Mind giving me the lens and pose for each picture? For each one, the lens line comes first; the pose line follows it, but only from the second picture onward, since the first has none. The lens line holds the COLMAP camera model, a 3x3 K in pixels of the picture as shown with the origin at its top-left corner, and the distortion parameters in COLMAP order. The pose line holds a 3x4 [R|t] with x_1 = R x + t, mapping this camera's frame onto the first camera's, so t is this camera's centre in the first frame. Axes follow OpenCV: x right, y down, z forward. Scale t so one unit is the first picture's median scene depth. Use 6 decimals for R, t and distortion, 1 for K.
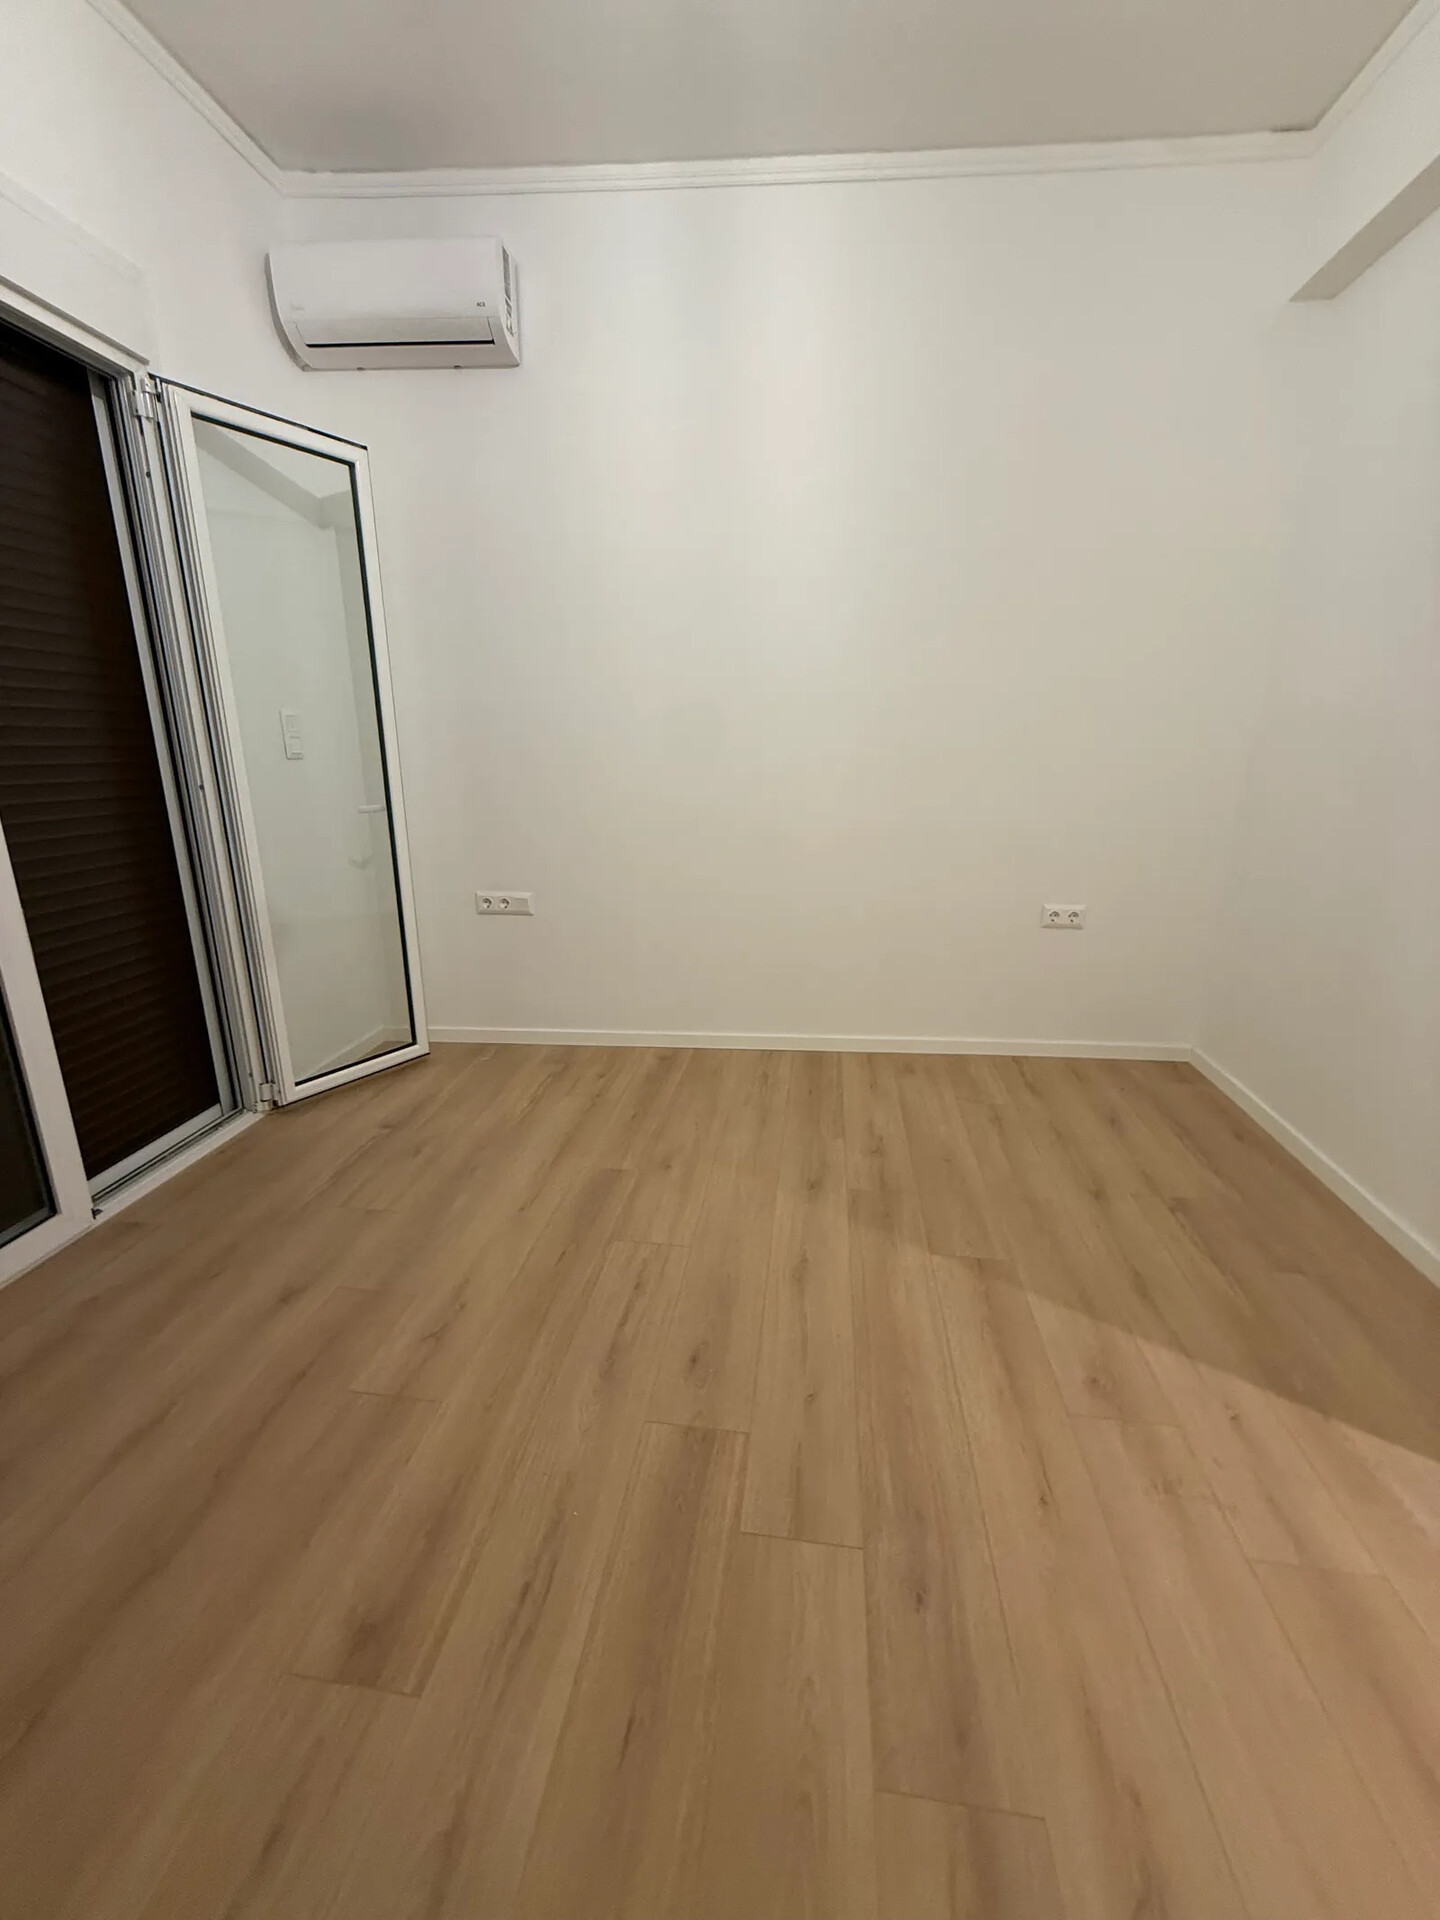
lens RADIAL K [[763.9, 0, 725.1], [0, 763.9, 964.2], [0, 0, 1]] dist [0.000091, -0.000089]
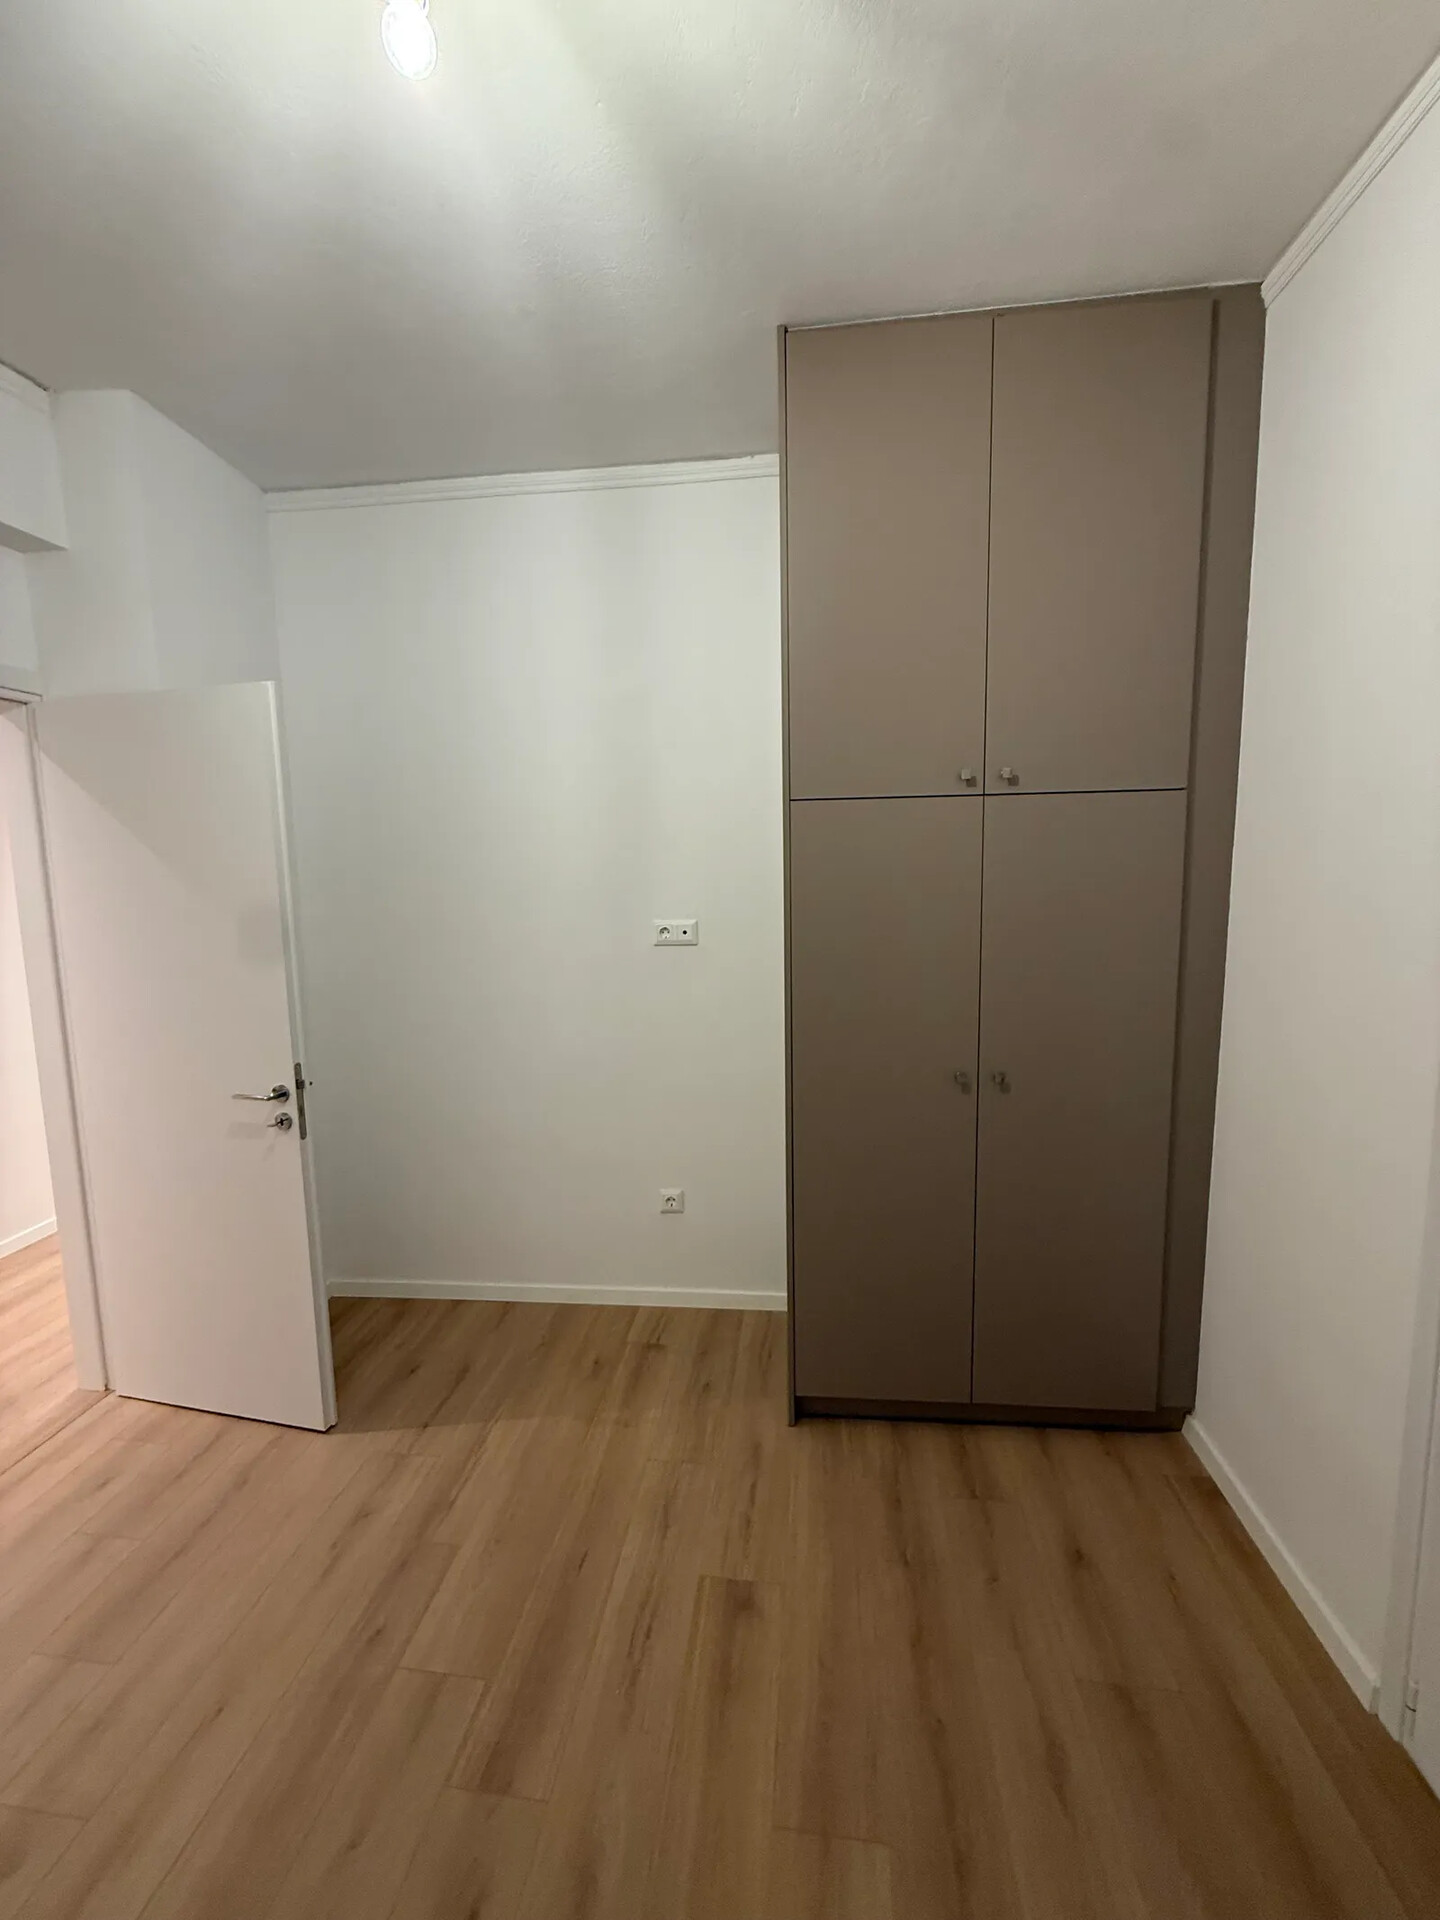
lens RADIAL K [[763.9, 0, 730.5], [0, 763.9, 949.0], [0, 0, 1]] dist [0.000091, -0.000089]
pose [[-0.999898, 0.008302, -0.011607, -0.266196], [0.003426, 0.929217, 0.369518, -0.595117], [0.013853, 0.369441, -0.929151, 1.209801]]
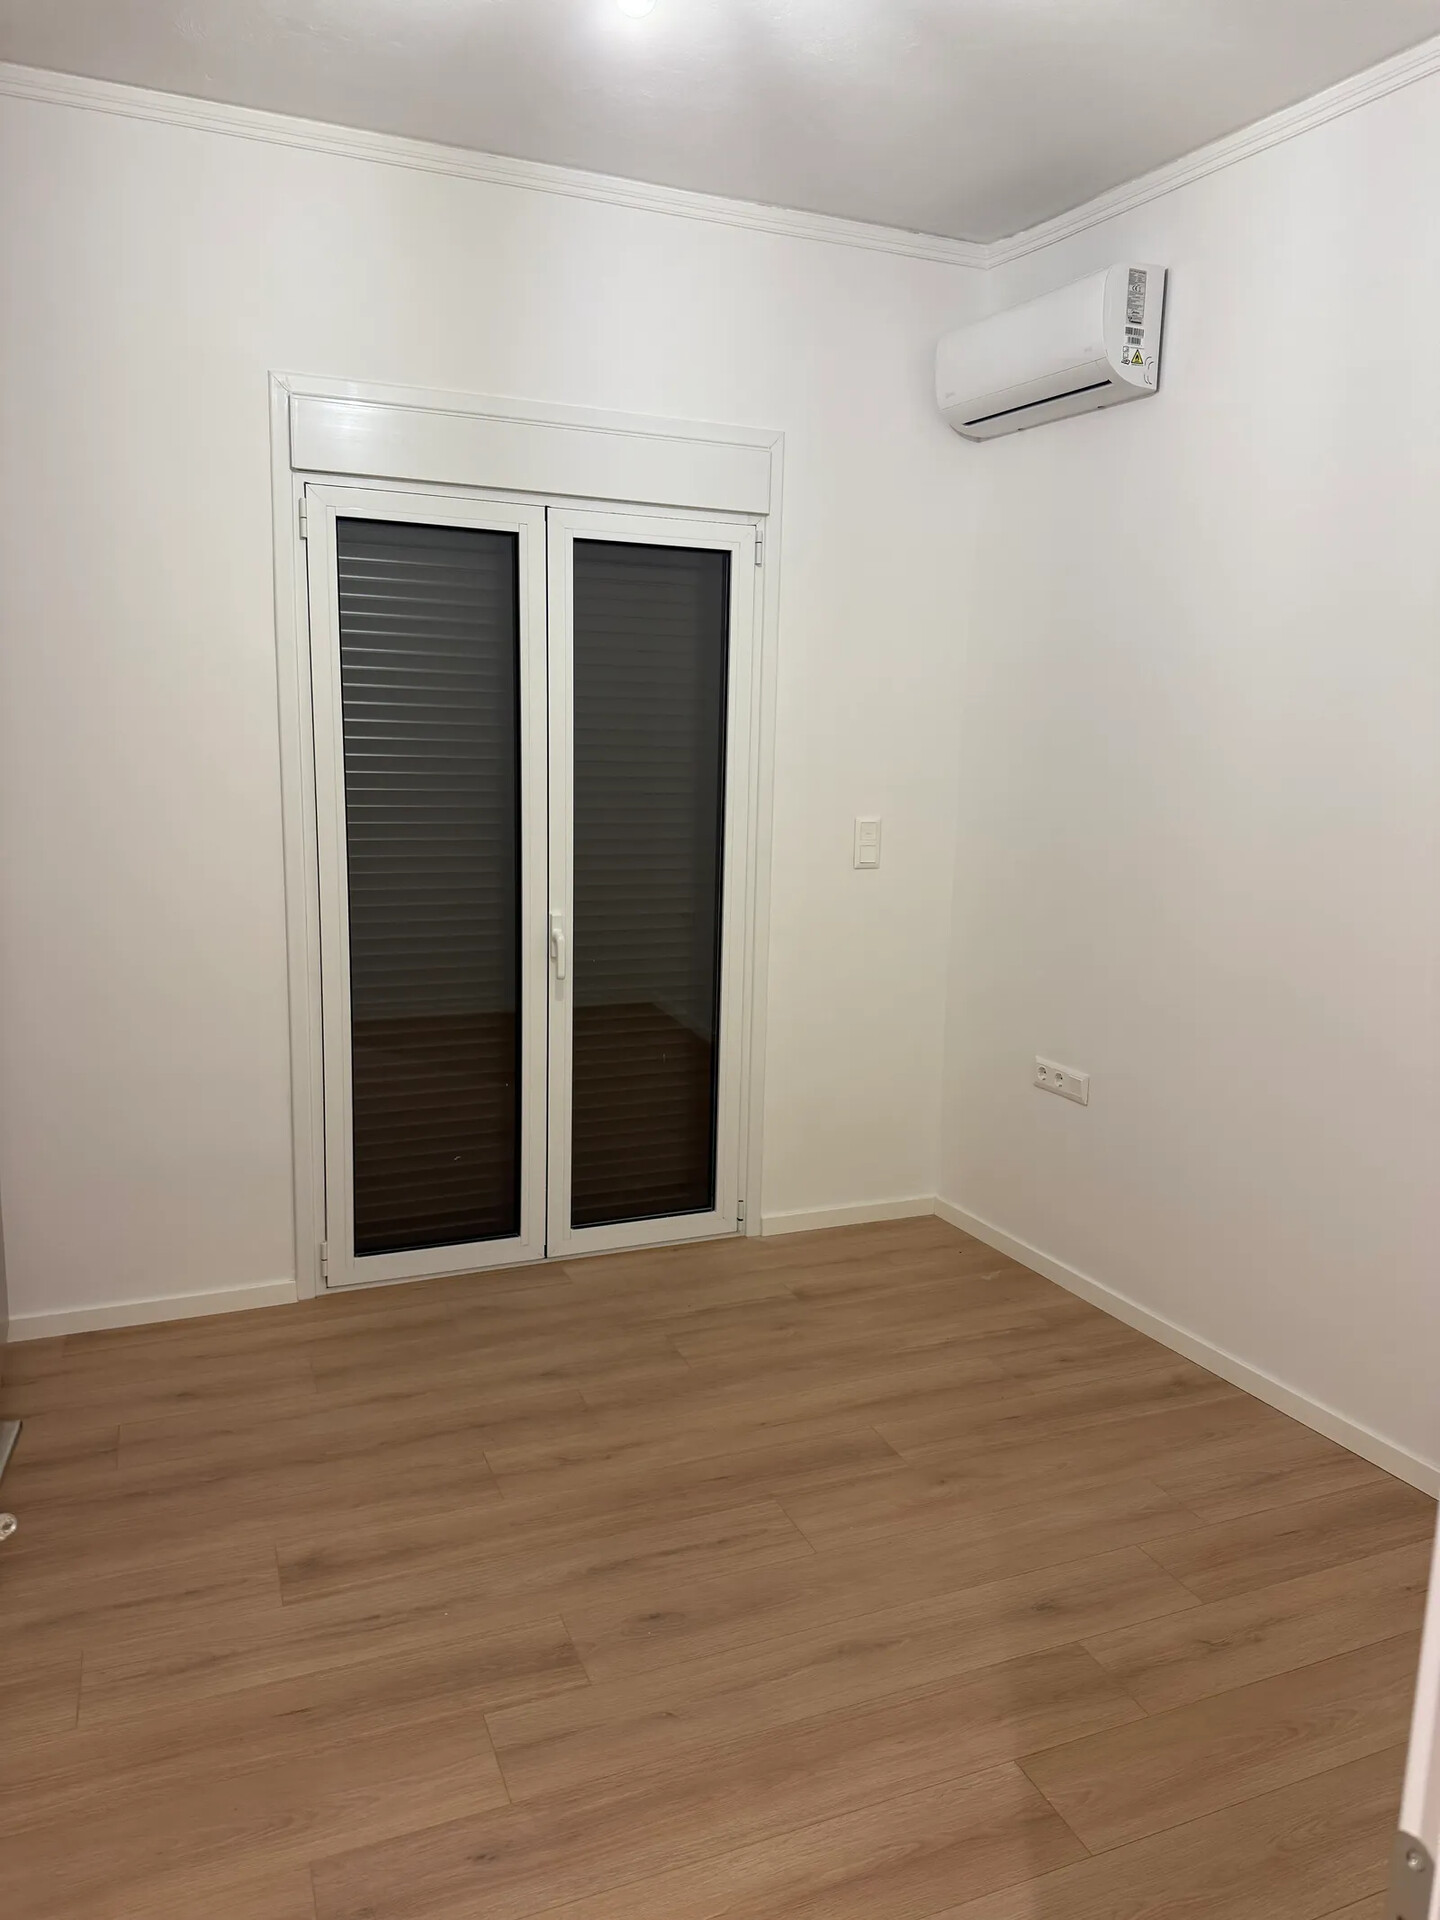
lens RADIAL K [[1341.3, 0, 705.5], [0, 1341.3, 970.1], [0, 0, 1]] dist [0.048168, -0.056544]
pose [[0.489319, 0.159826, -0.857334, 1.070035], [-0.255966, 0.966088, 0.034008, -0.238260], [0.833696, 0.202807, 0.513635, 0.088758]]
